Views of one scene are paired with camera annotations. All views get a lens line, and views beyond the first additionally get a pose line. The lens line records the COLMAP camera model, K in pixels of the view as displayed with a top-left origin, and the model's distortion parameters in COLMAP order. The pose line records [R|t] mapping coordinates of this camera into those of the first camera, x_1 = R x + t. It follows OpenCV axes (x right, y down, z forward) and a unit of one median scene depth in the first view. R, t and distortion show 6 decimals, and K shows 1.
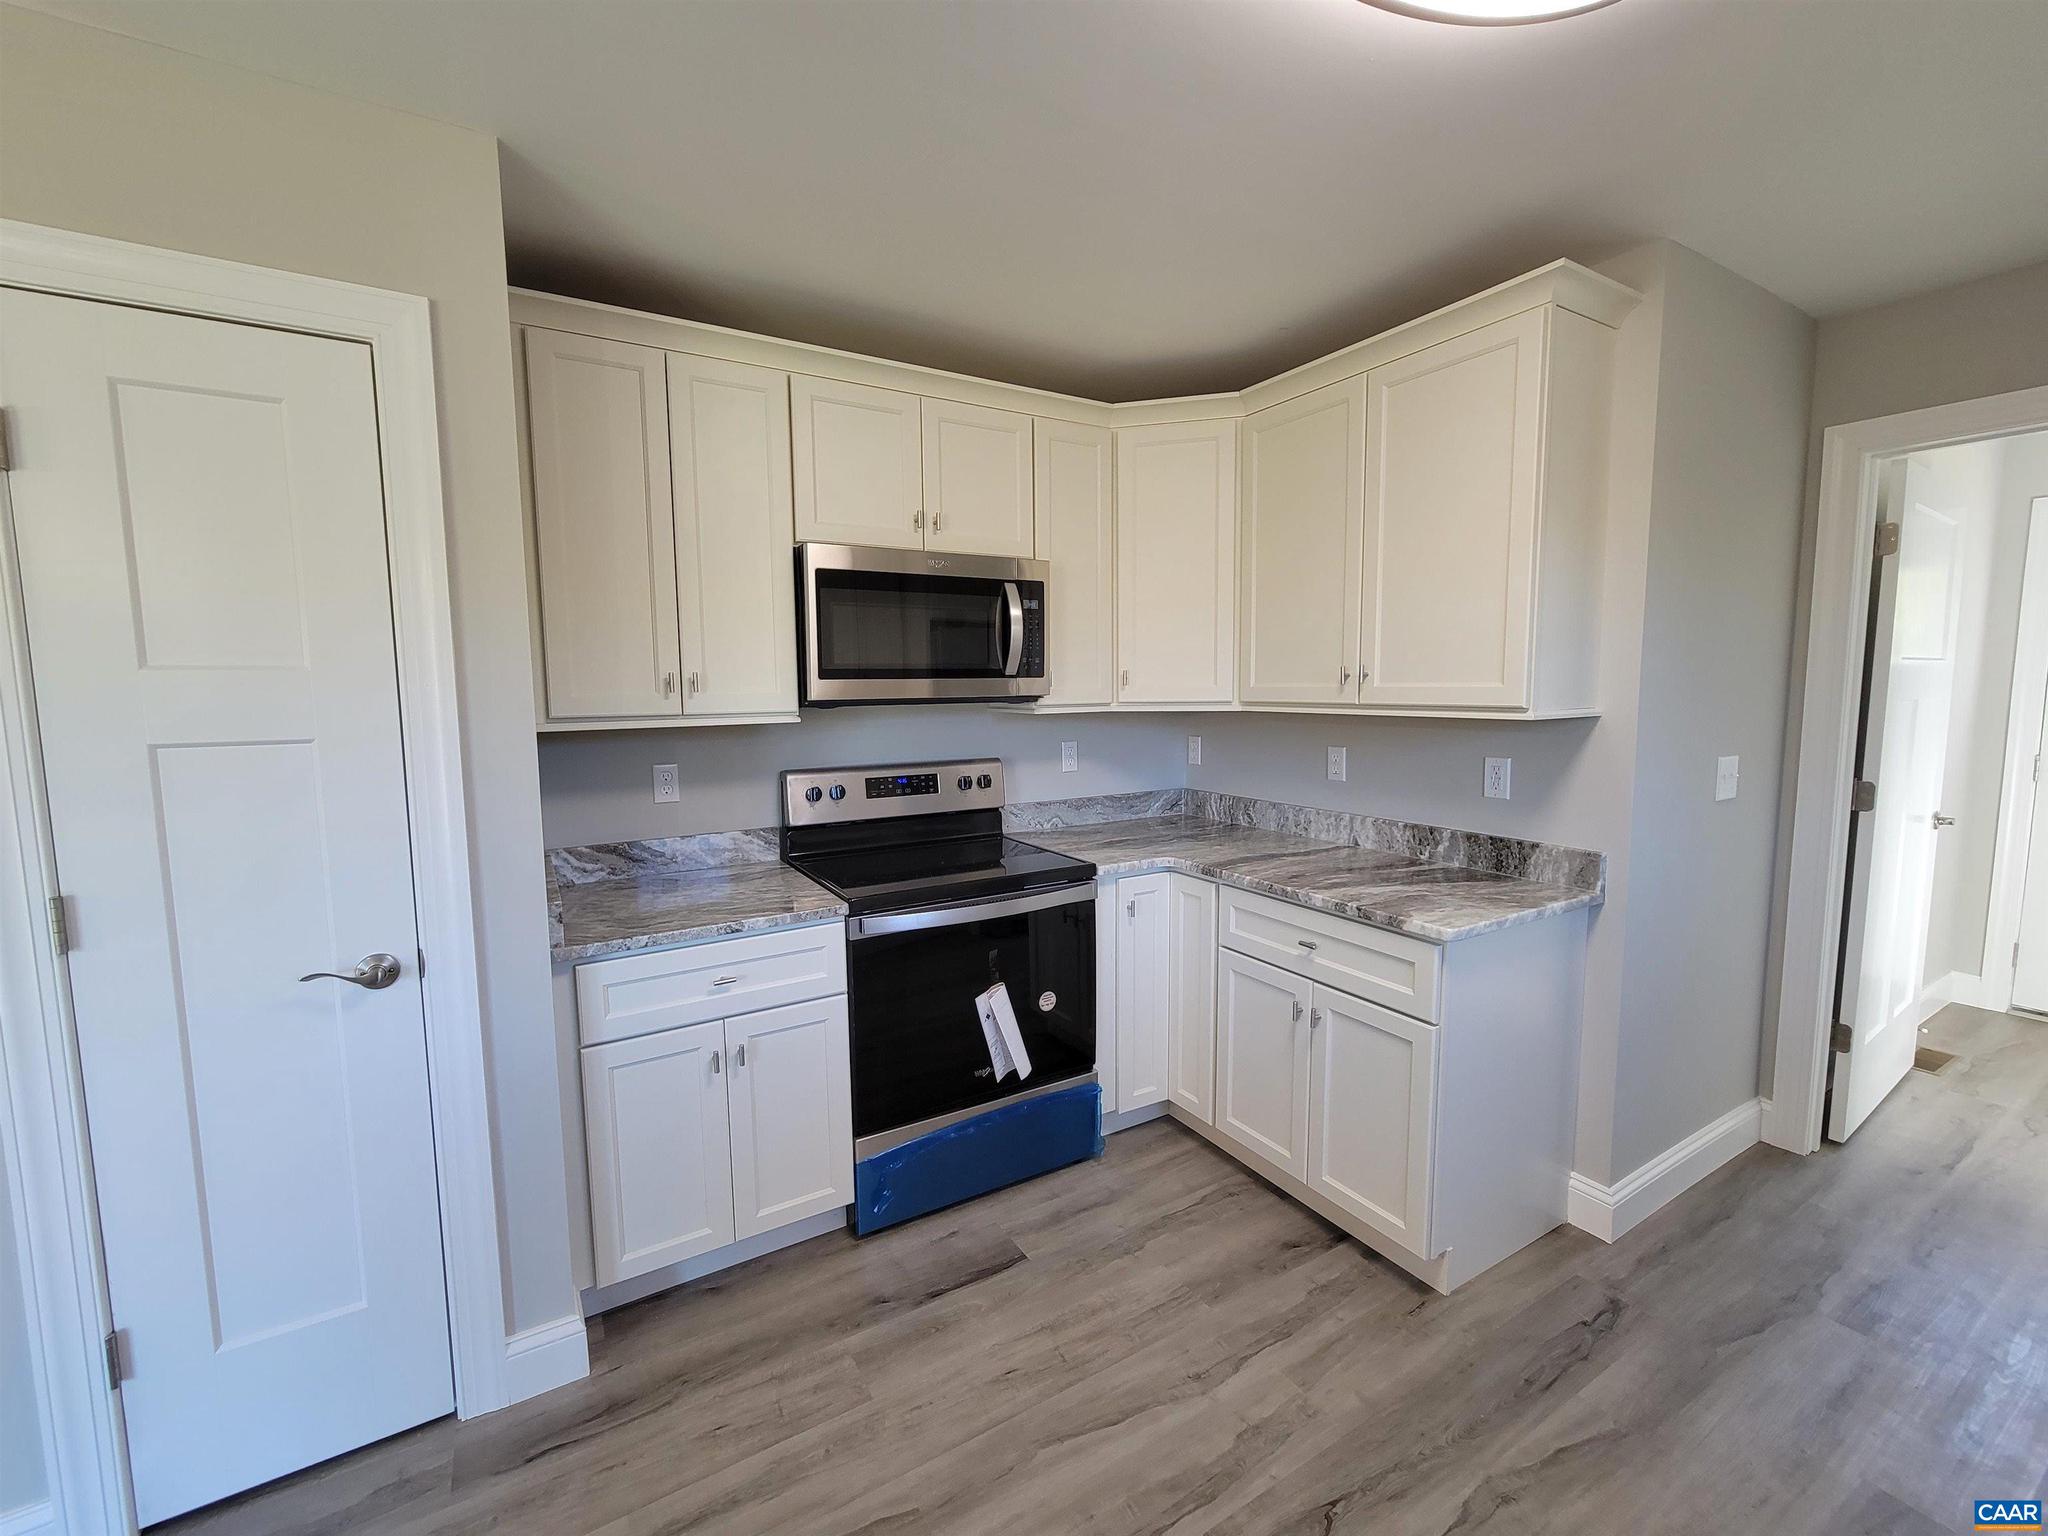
lens RADIAL K [[836.3, 0, 1012.0], [0, 836.3, 765.1], [0, 0, 1]] dist [-0.000648, -0.001558]
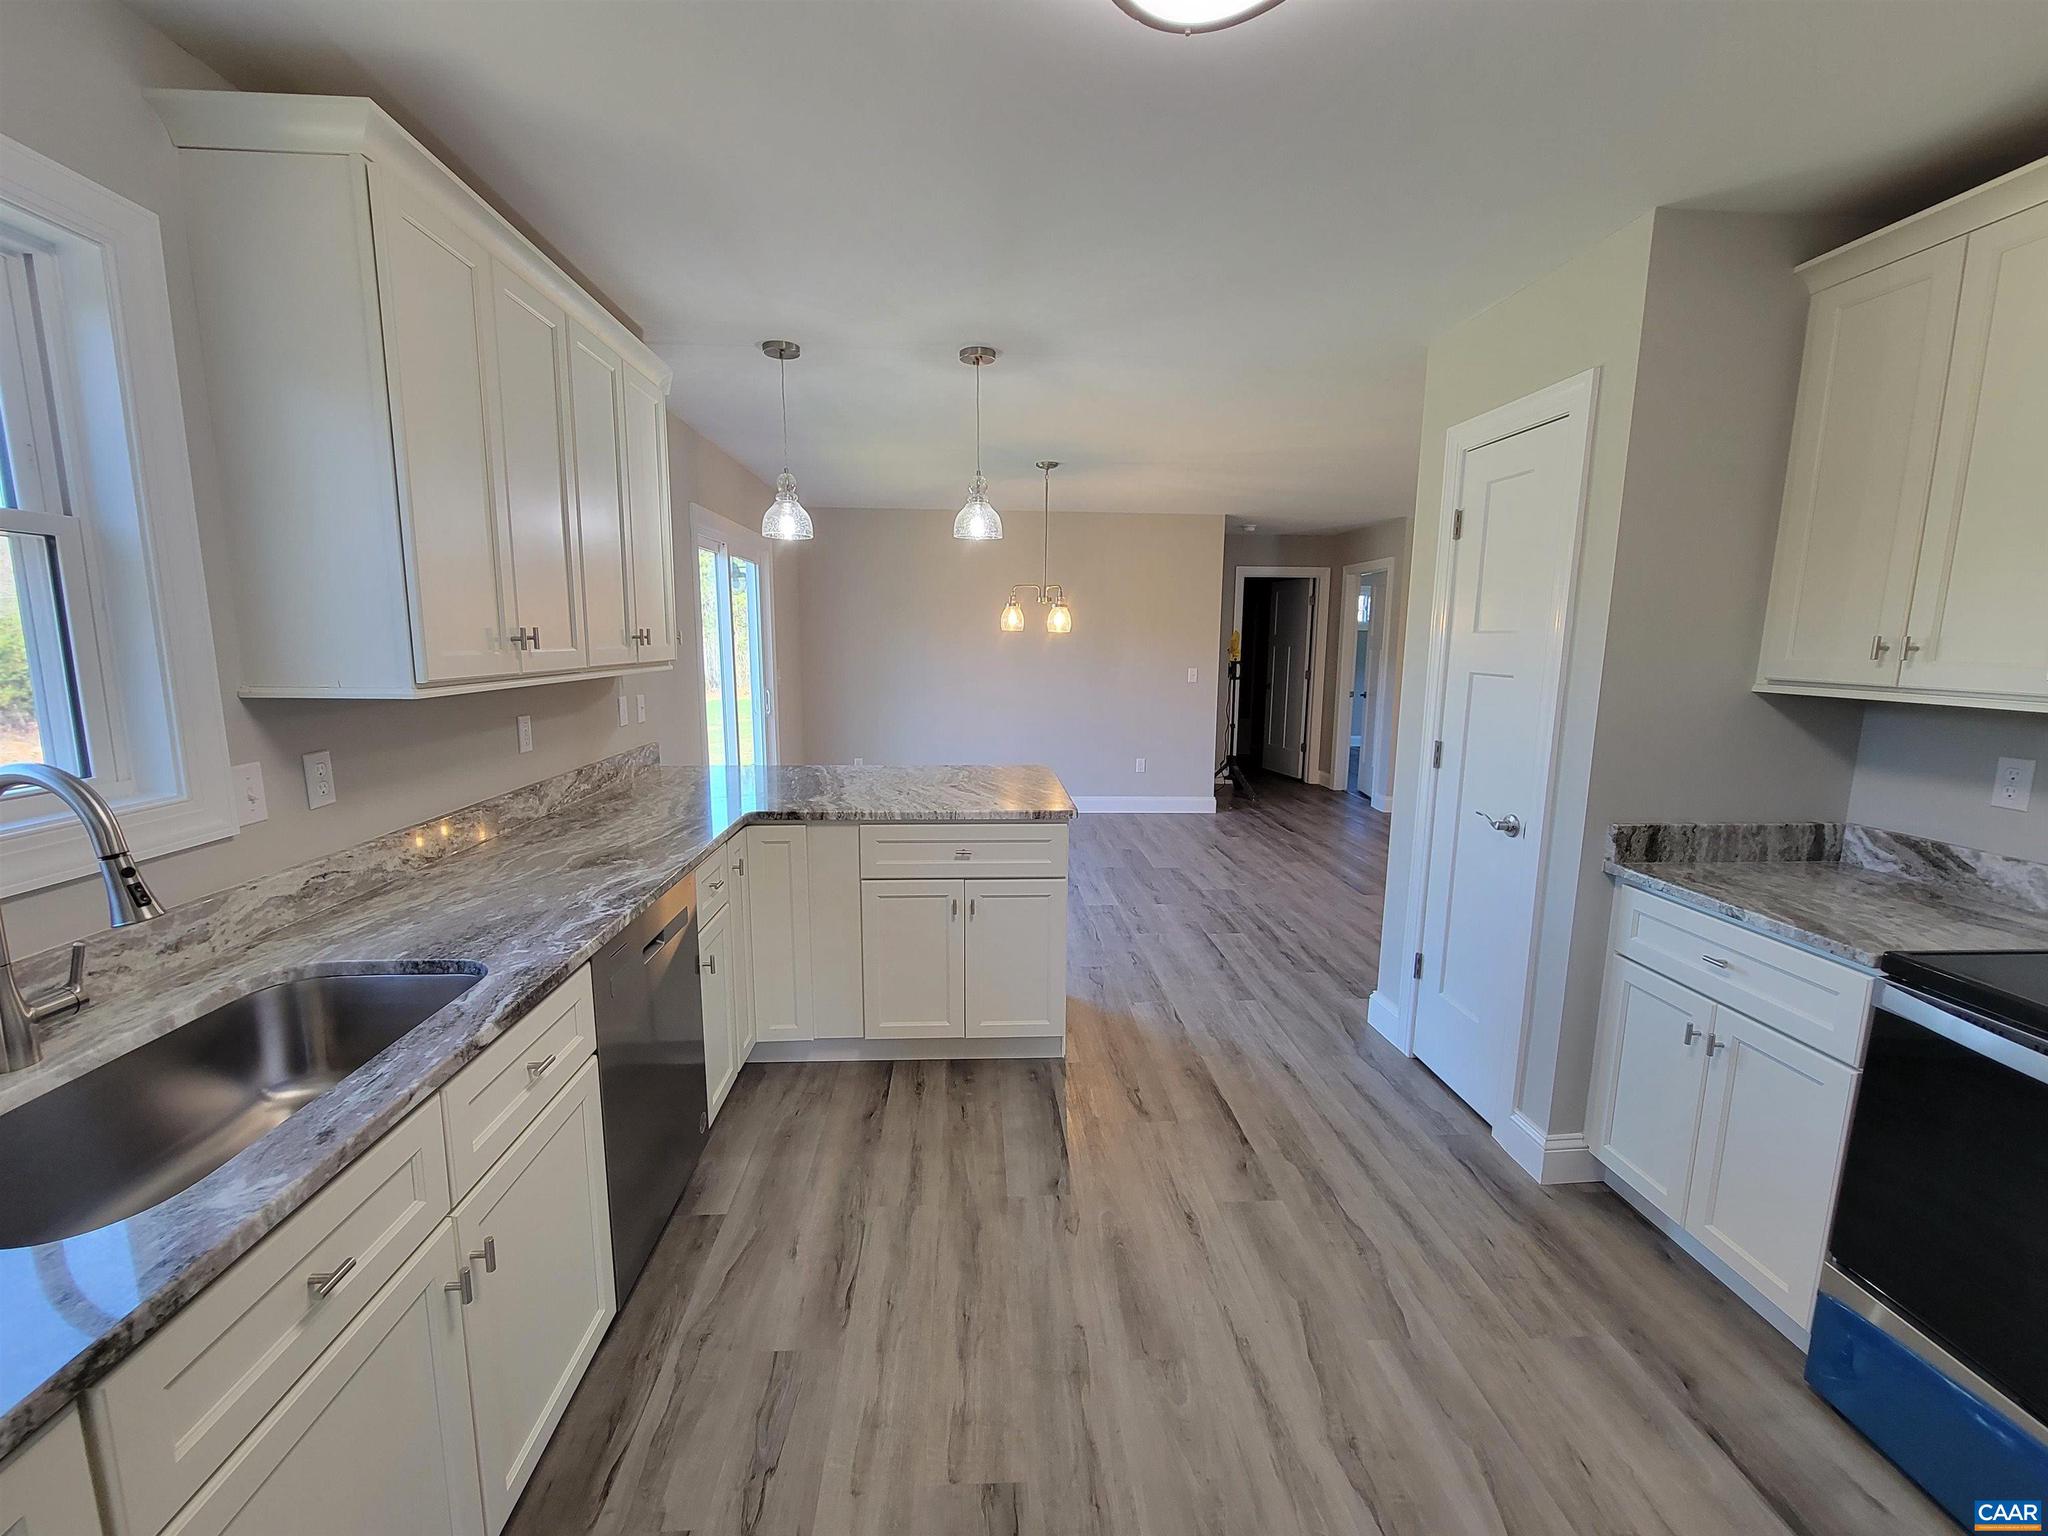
lens RADIAL K [[836.3, 0, 1011.6], [0, 836.3, 764.5], [0, 0, 1]] dist [-0.000648, -0.001558]
pose [[-0.457483, 0.145114, -0.877298, 0.700934], [-0.091447, 0.973686, 0.208744, -0.073972], [0.884504, 0.175723, -0.432174, 0.557942]]
